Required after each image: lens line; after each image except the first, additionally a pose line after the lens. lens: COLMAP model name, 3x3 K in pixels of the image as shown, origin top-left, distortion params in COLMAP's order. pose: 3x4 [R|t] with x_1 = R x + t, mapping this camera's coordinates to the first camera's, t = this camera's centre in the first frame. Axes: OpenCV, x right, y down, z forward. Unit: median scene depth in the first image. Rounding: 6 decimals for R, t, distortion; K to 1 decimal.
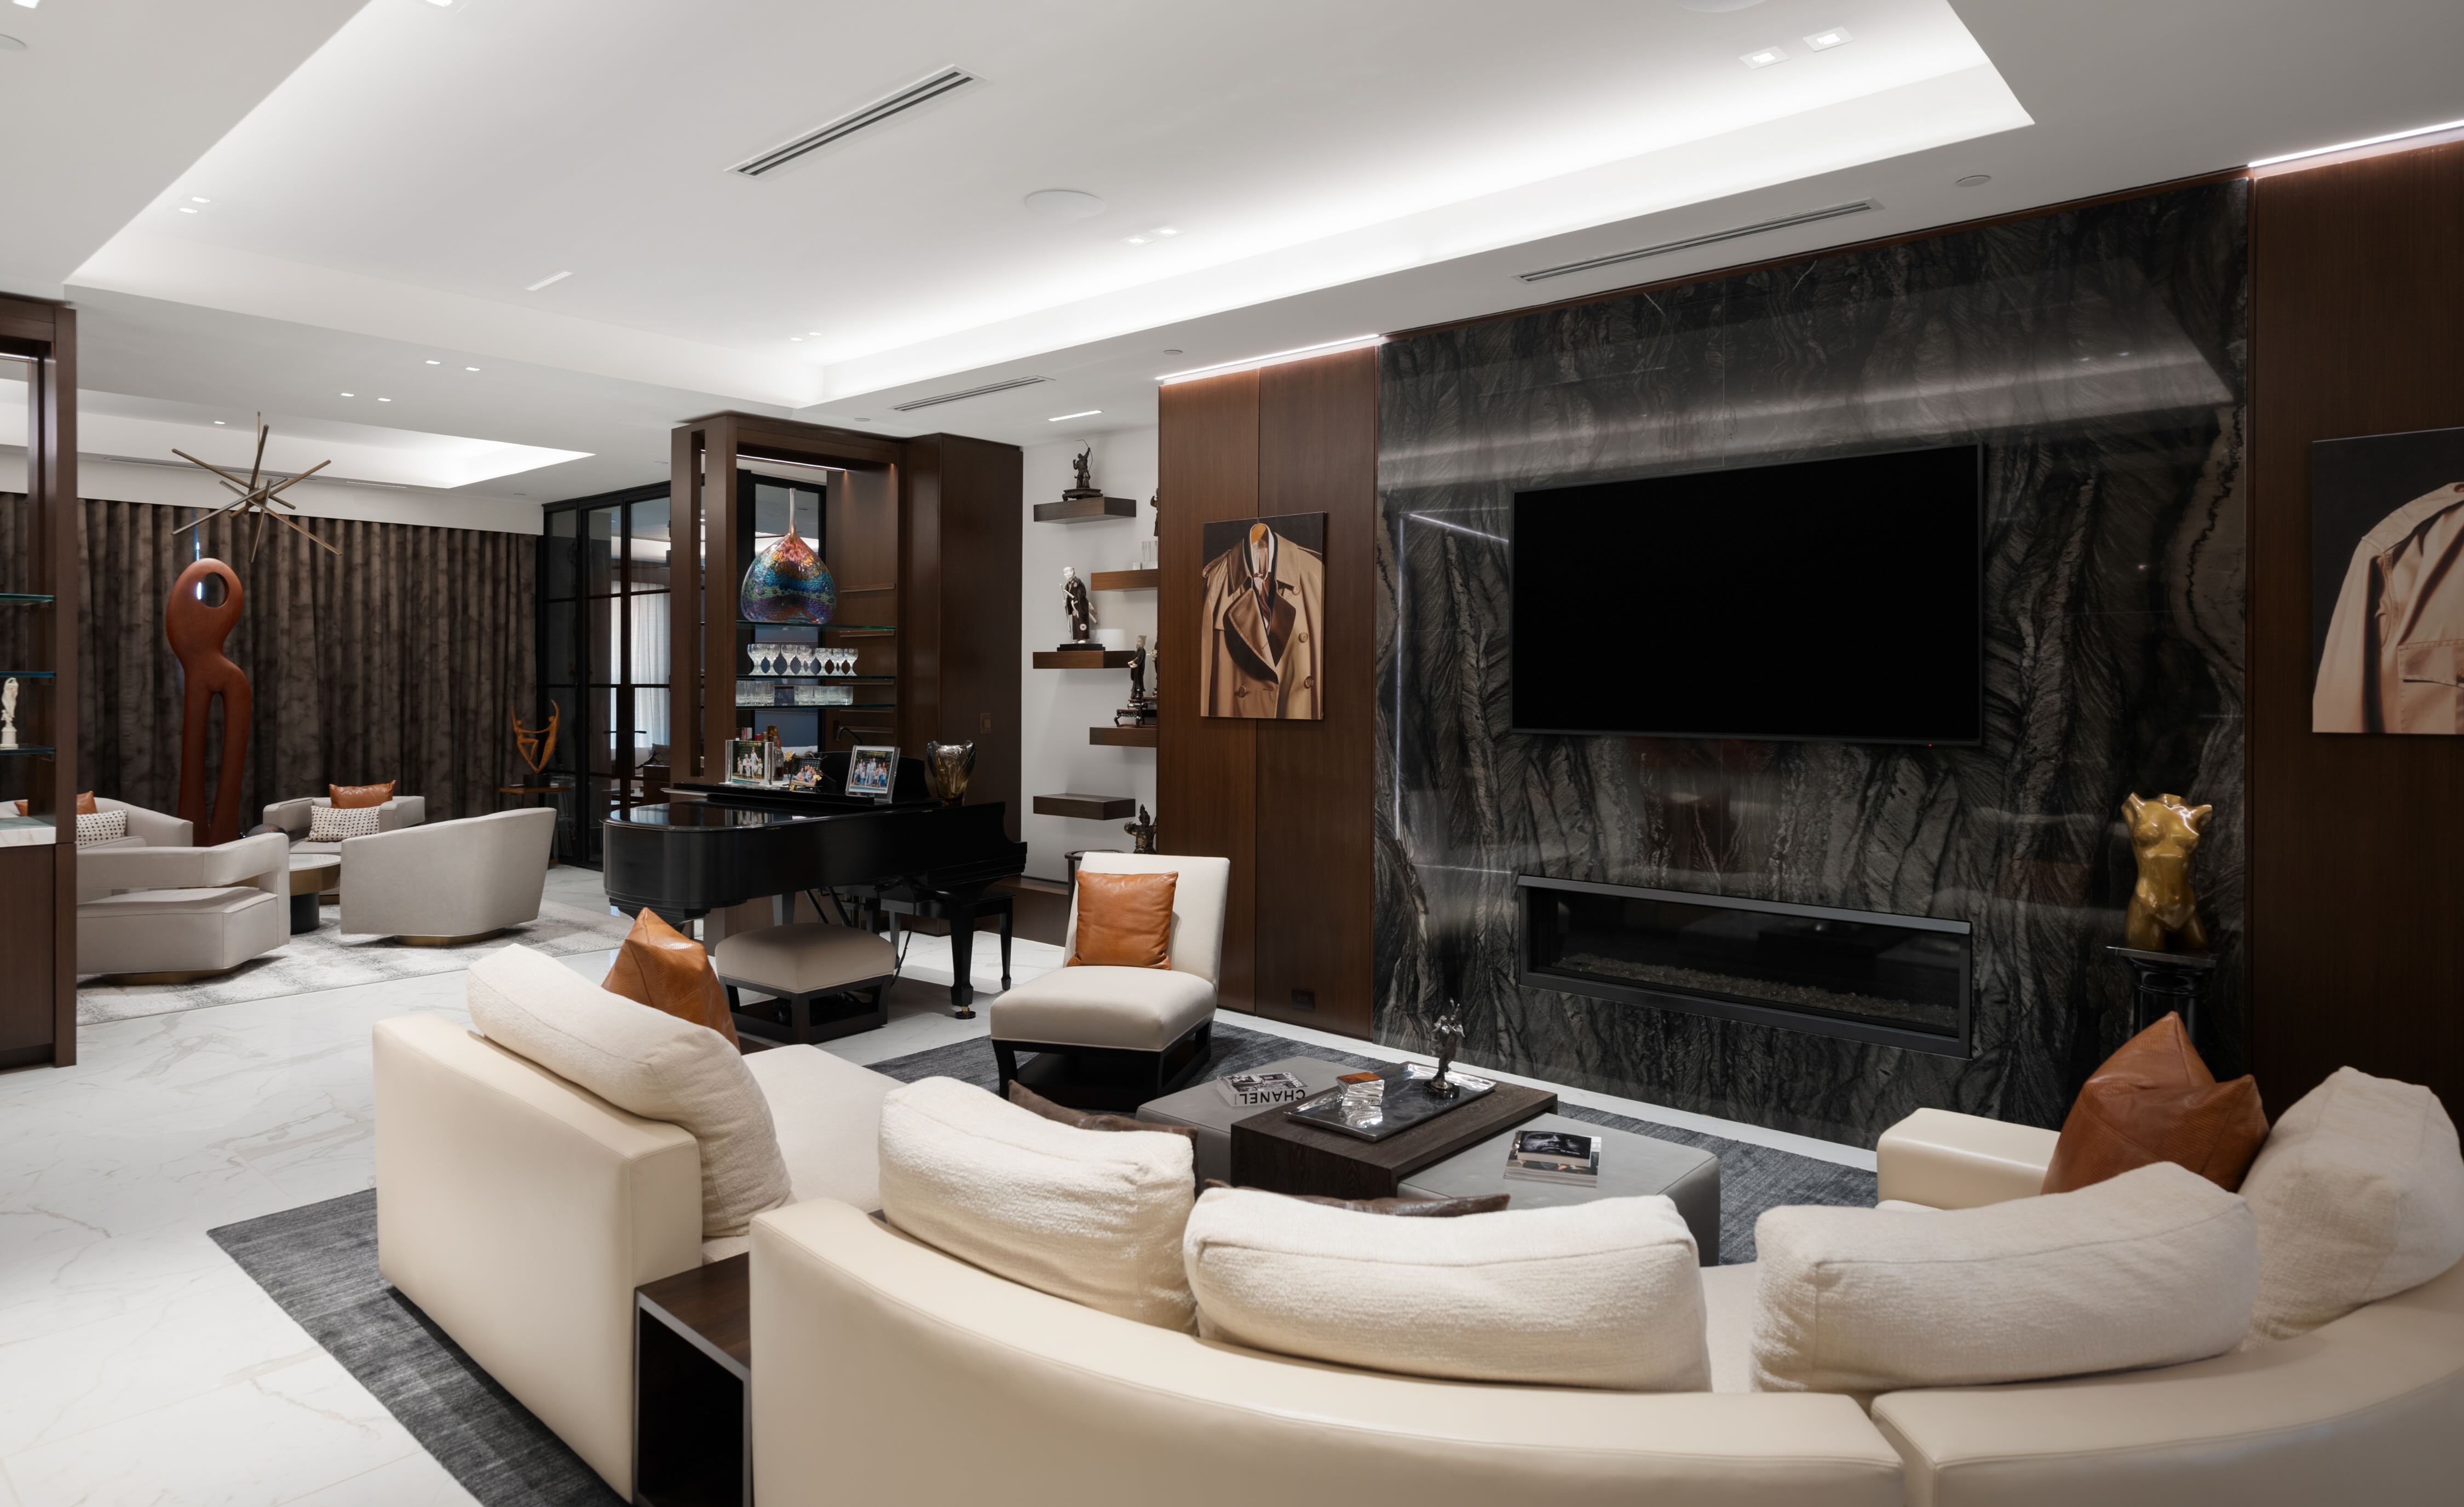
lens RADIAL K [[1379.5, 0, 1239.2], [0, 1379.5, 688.8], [0, 0, 1]] dist [-0.006094, 0.003690]
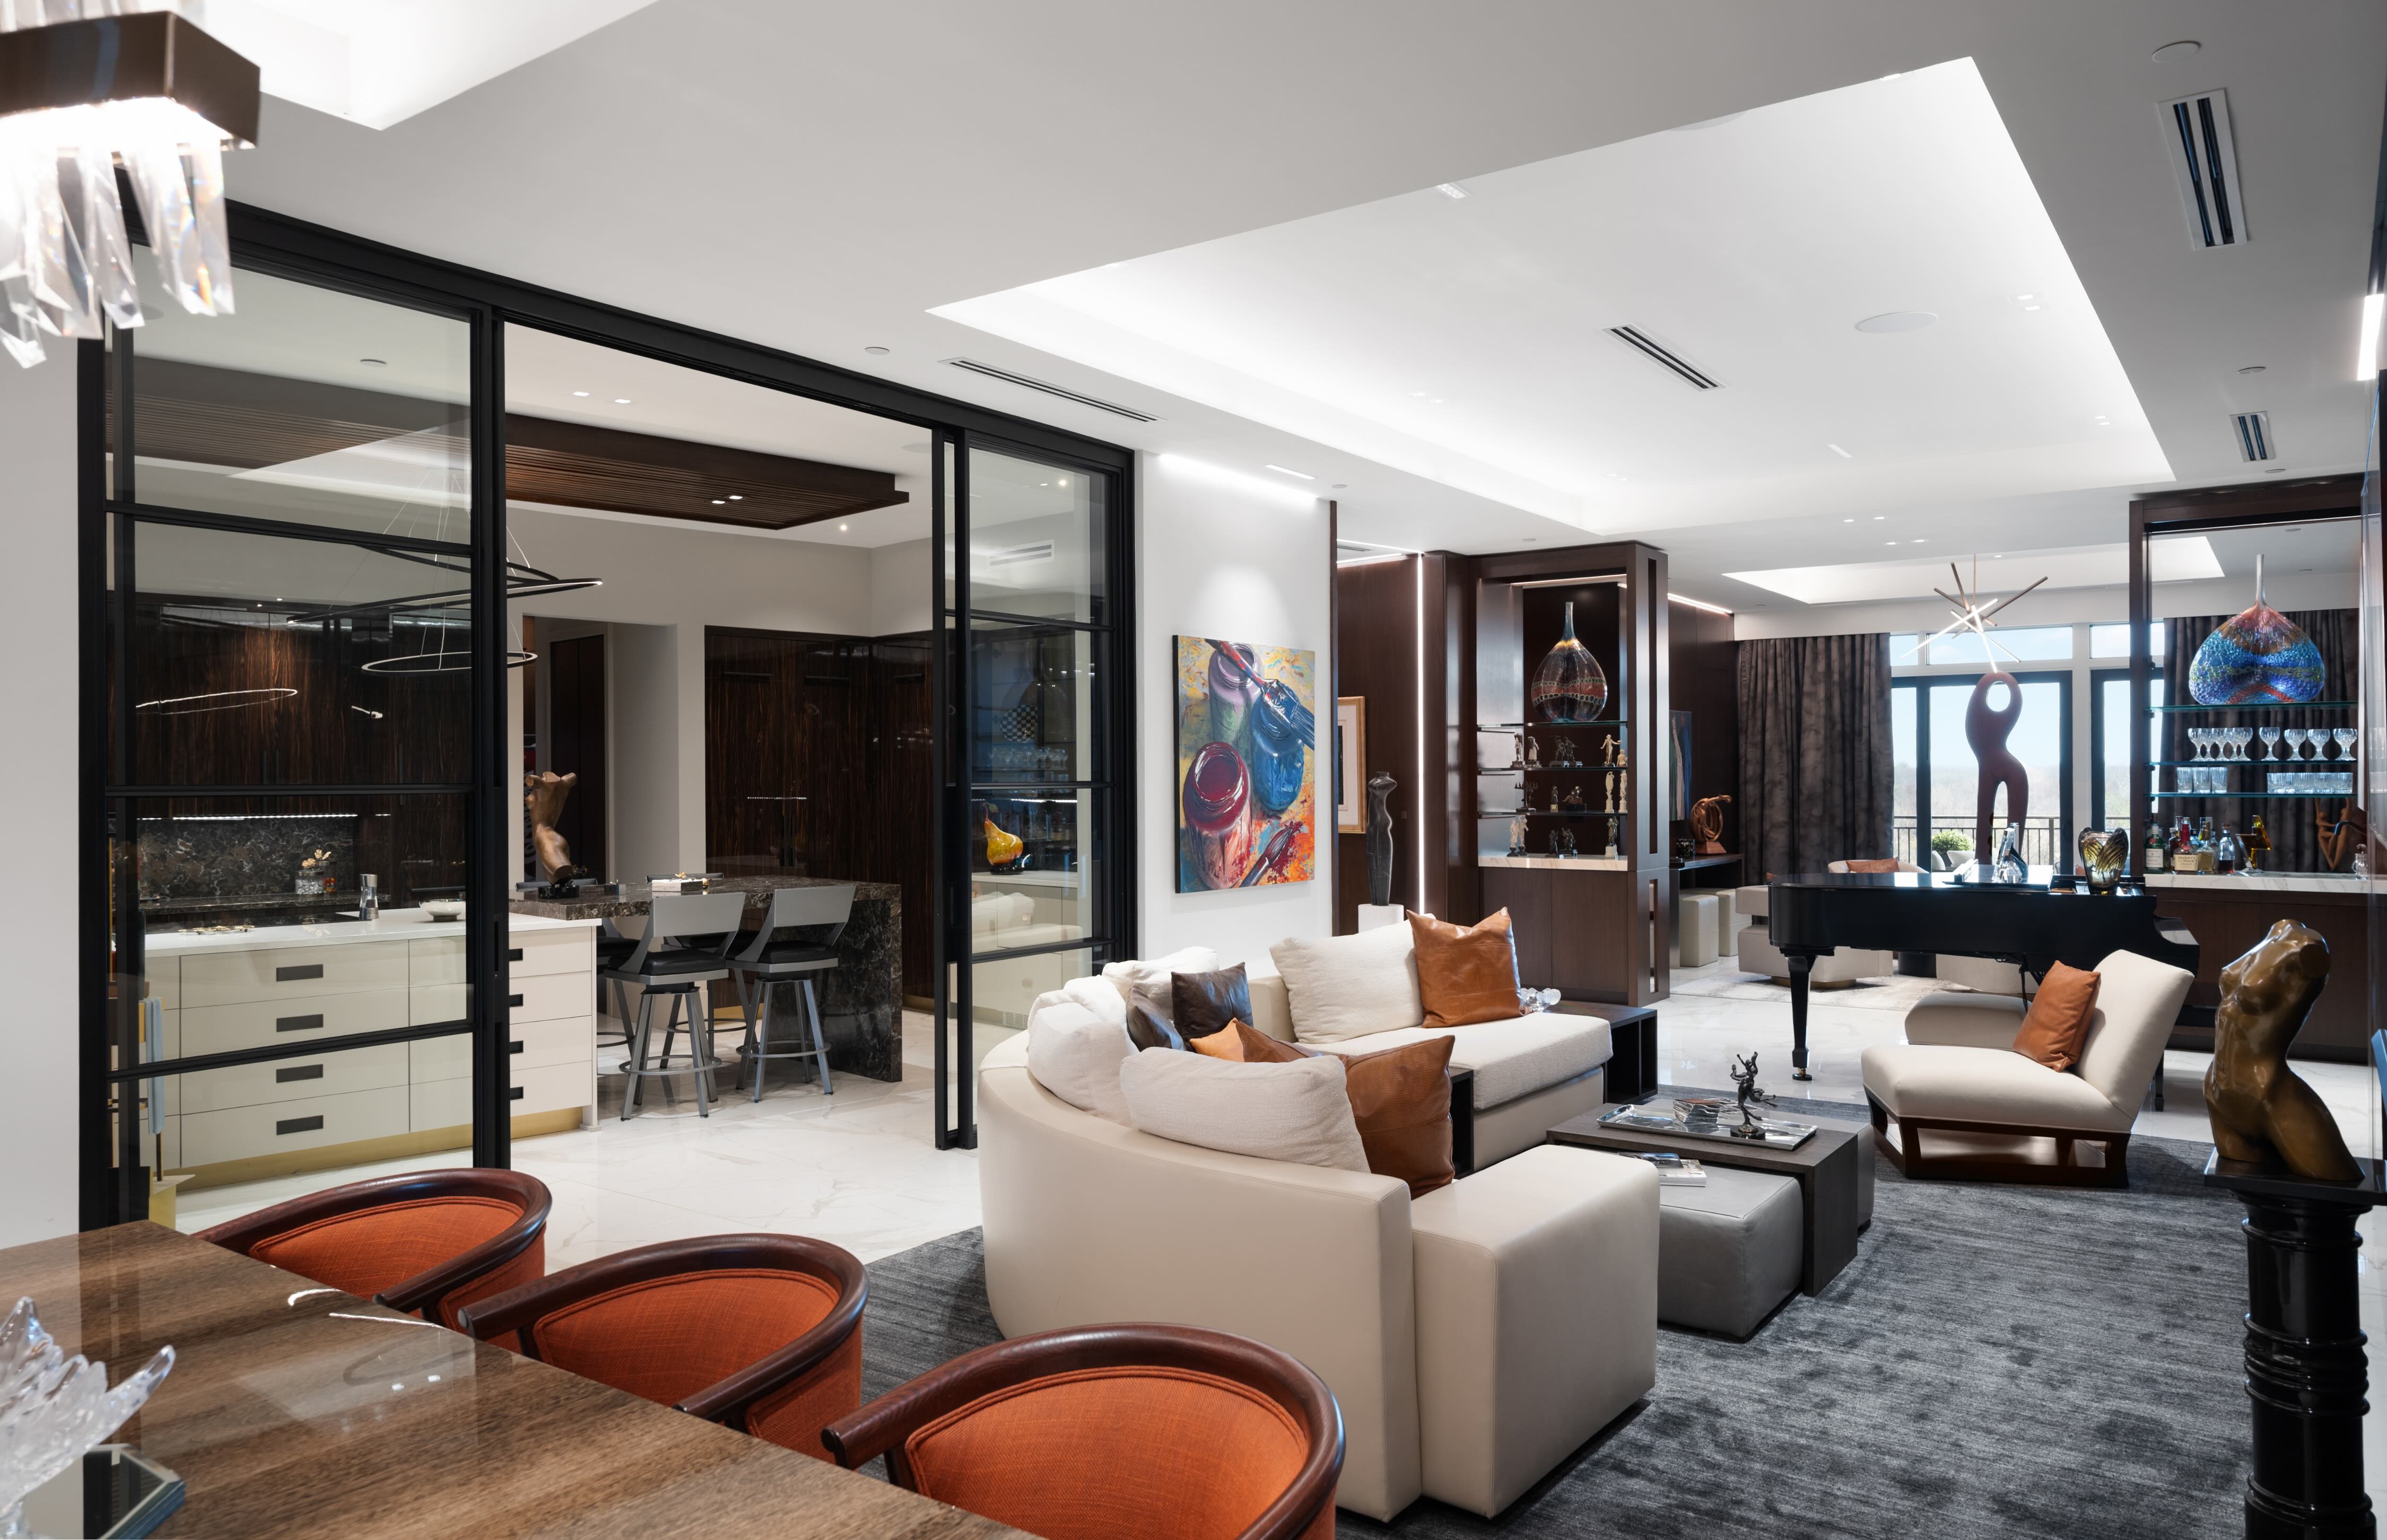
lens RADIAL K [[1612.3, 0, 1191.7], [0, 1612.3, 775.5], [0, 0, 1]] dist [0.036048, 0.002805]
pose [[0.097277, -0.004130, -0.995249, 0.880186], [-0.000690, 0.999991, -0.004217, 0.006547], [0.995257, 0.001097, 0.097273, 0.270267]]
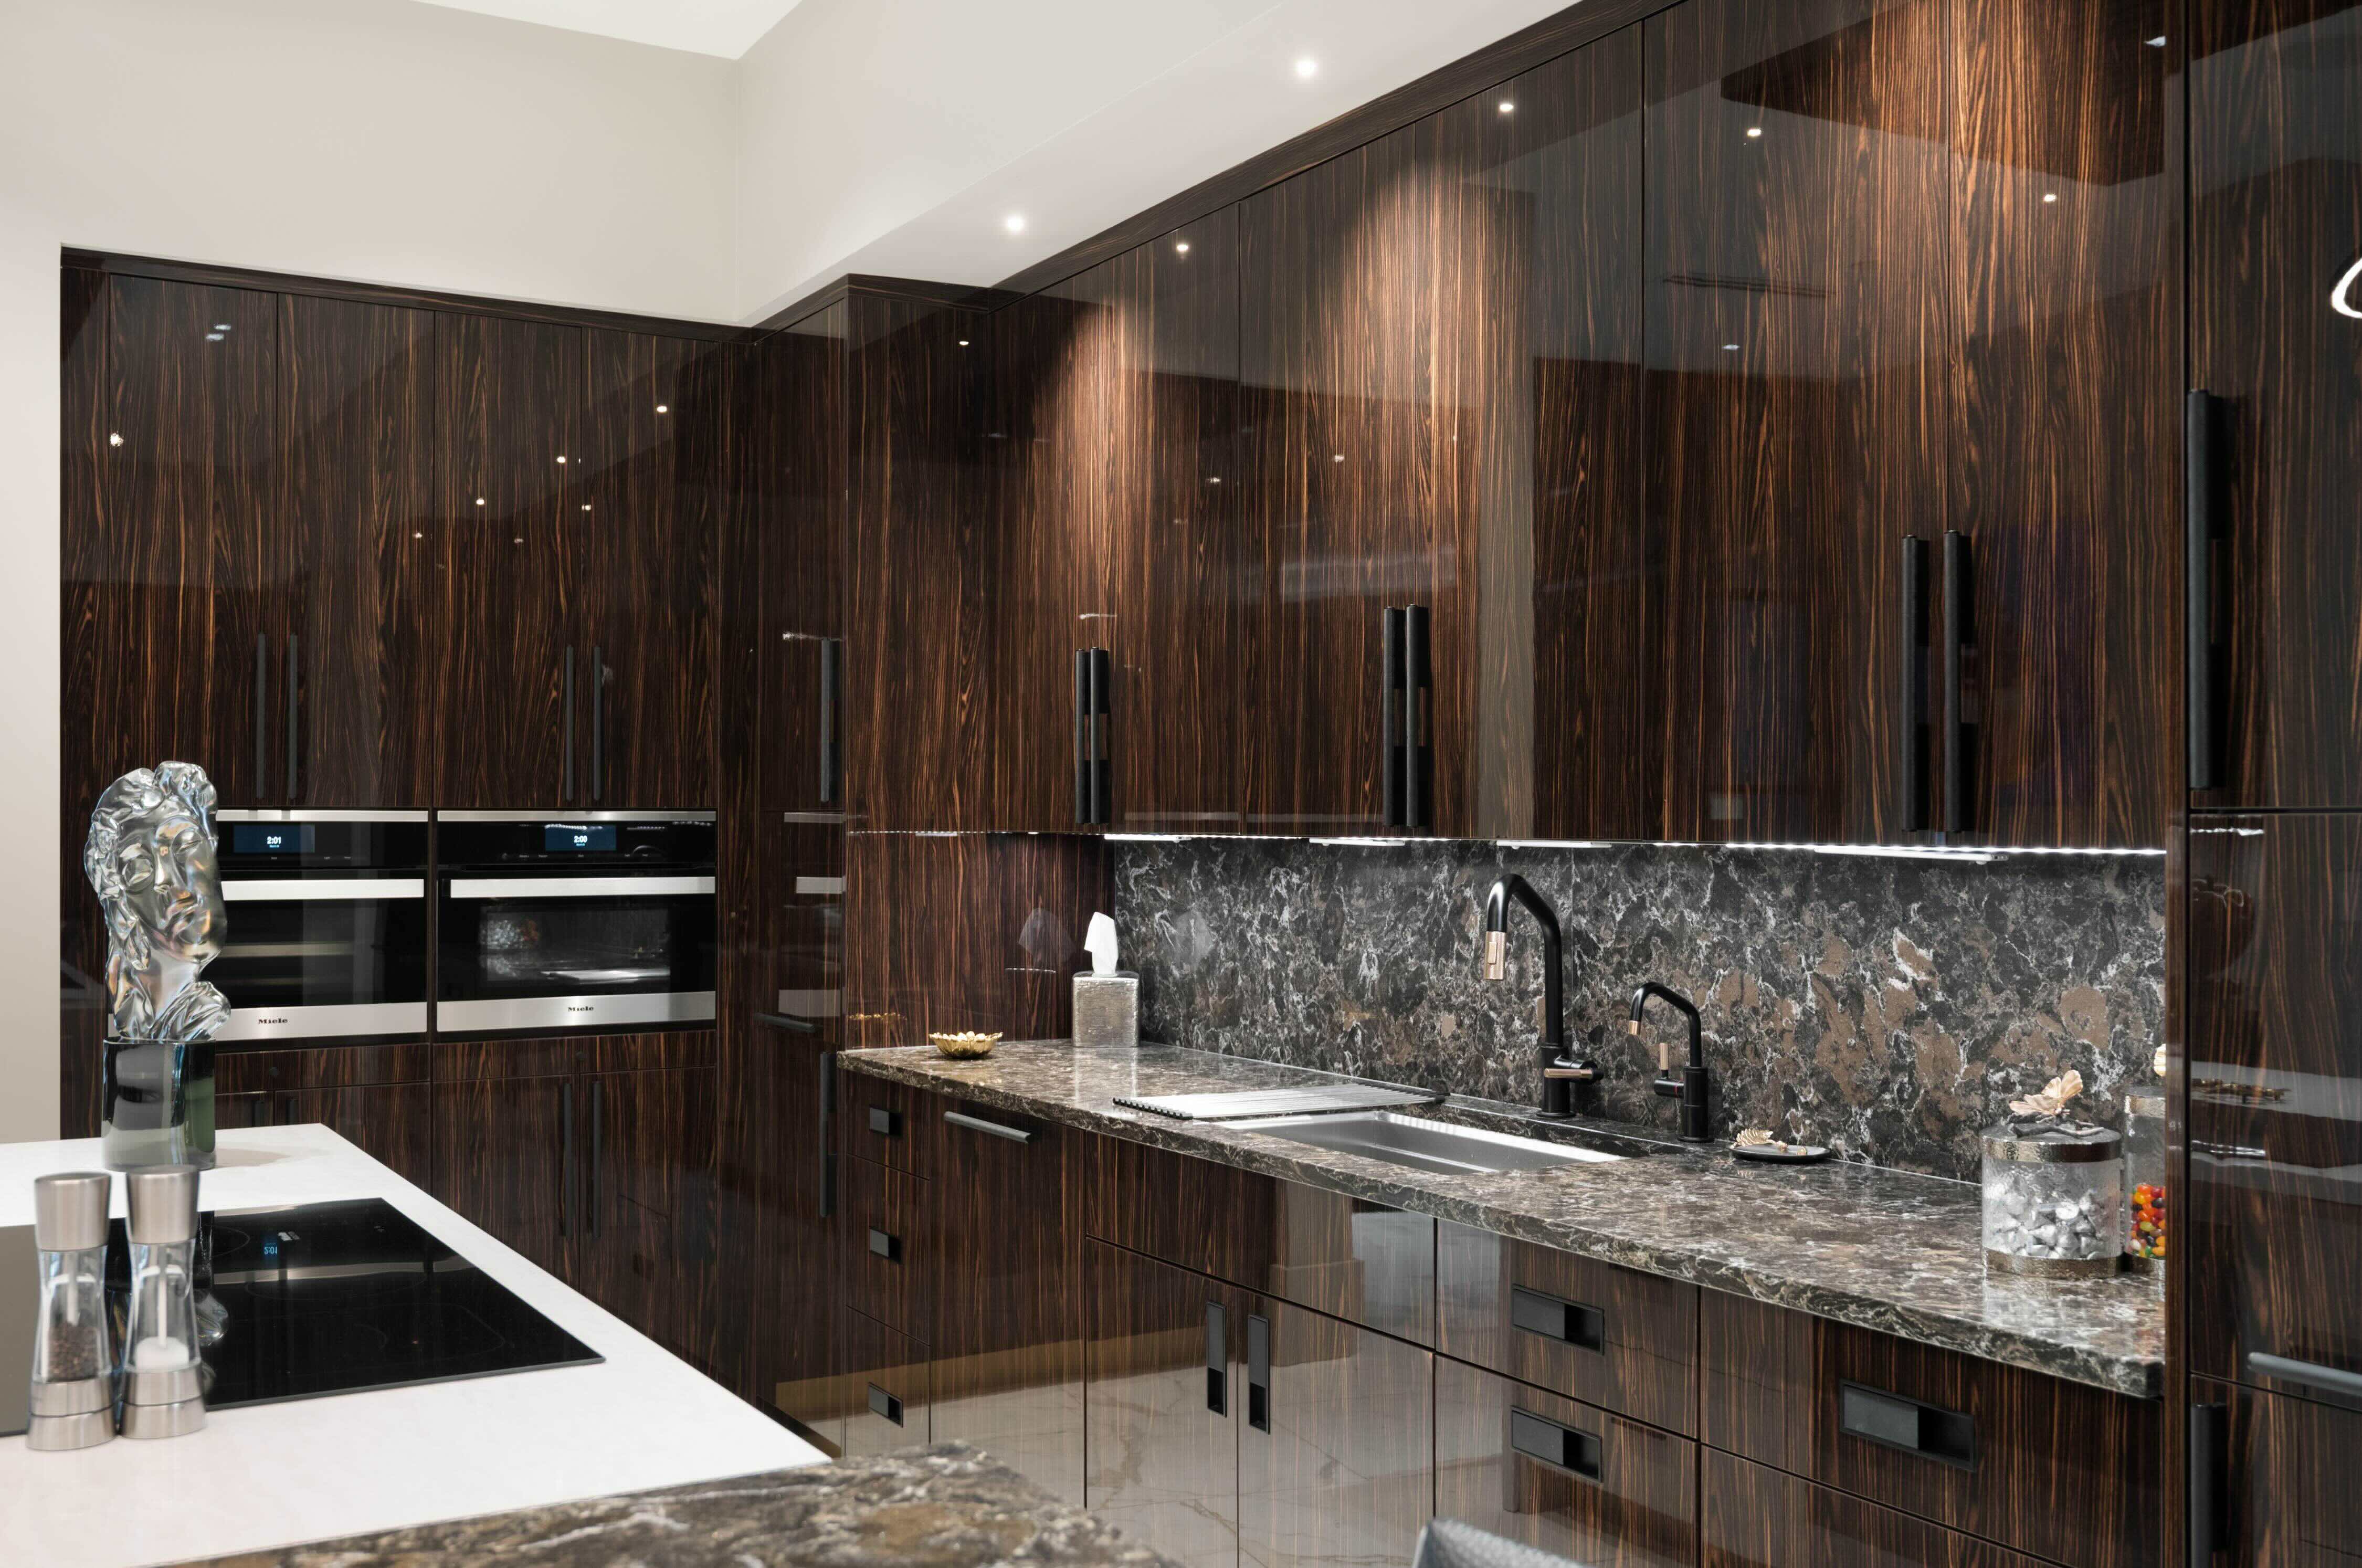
lens RADIAL K [[2197.5, 0, 1072.3], [0, 2197.5, 801.5], [0, 0, 1]] dist [0.001852, 0.002495]
pose [[-0.988430, -0.001179, 0.151674, -0.500181], [-0.001420, 0.999998, -0.001485, 0.029097], [-0.151672, -0.001683, -0.988429, 0.034852]]
